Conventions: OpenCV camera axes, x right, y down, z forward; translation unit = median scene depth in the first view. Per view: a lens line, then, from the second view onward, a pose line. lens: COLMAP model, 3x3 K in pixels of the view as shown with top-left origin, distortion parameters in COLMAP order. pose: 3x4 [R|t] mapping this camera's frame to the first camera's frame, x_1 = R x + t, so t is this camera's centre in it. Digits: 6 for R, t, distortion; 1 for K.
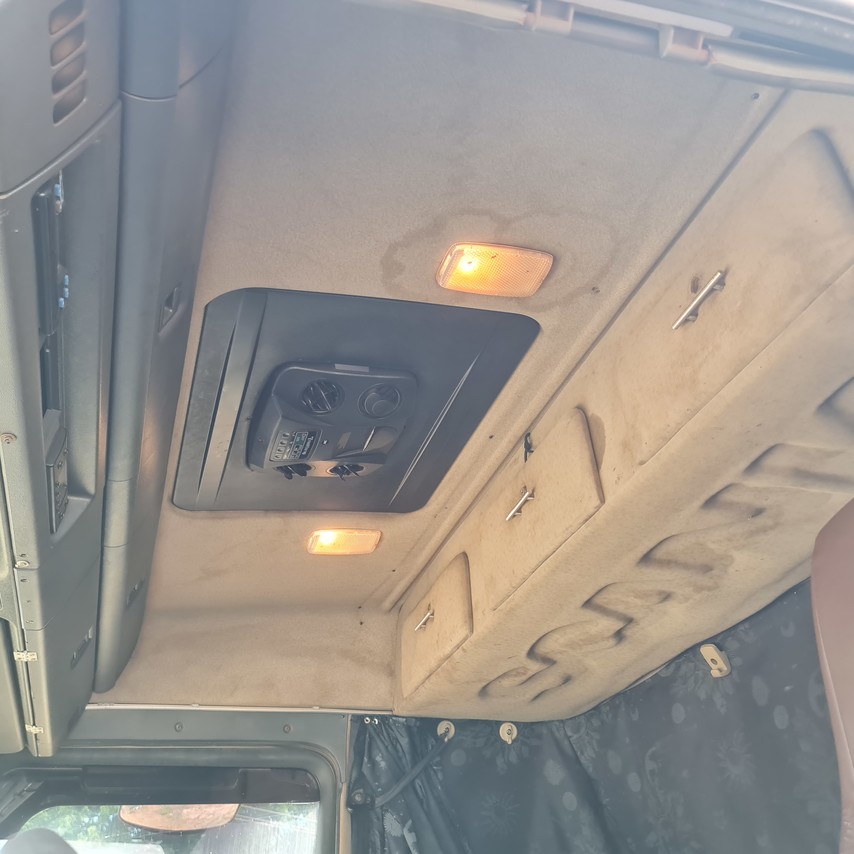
lens RADIAL K [[836.6, 0, 430.1], [0, 836.6, 433.3], [0, 0, 1]] dist [0.056056, -0.022556]
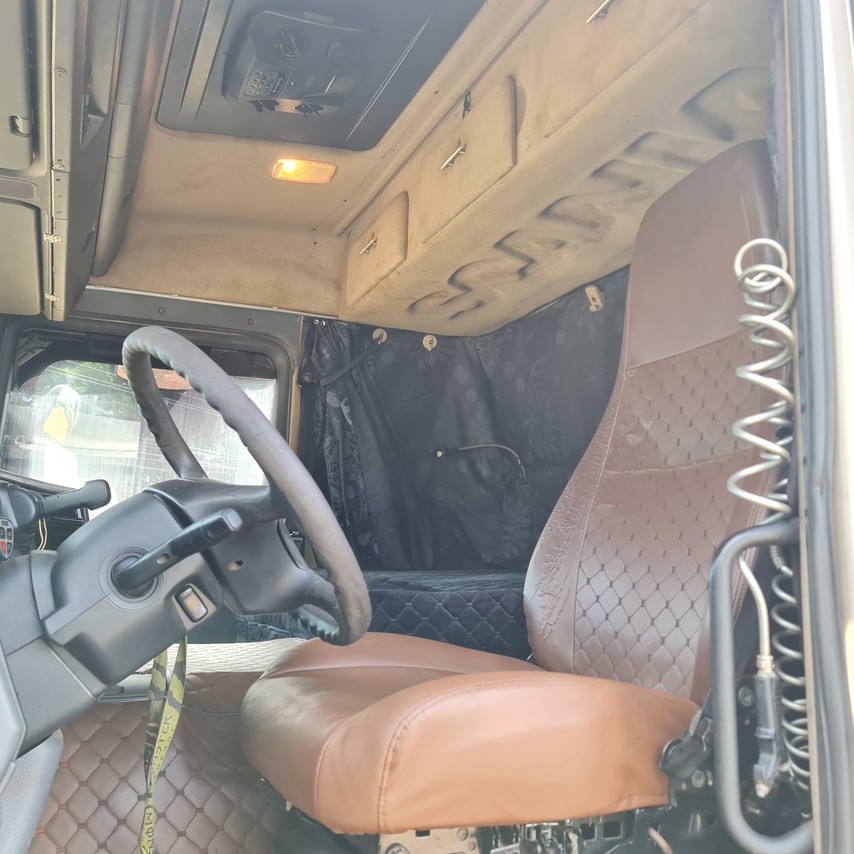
lens RADIAL K [[836.6, 0, 430.1], [0, 836.6, 433.3], [0, 0, 1]] dist [0.056056, -0.022556]
pose [[0.993797, 0.080659, 0.076560, 0.011947], [-0.105314, 0.903740, 0.414926, -0.047568], [-0.035723, -0.420415, 0.906628, -0.230265]]
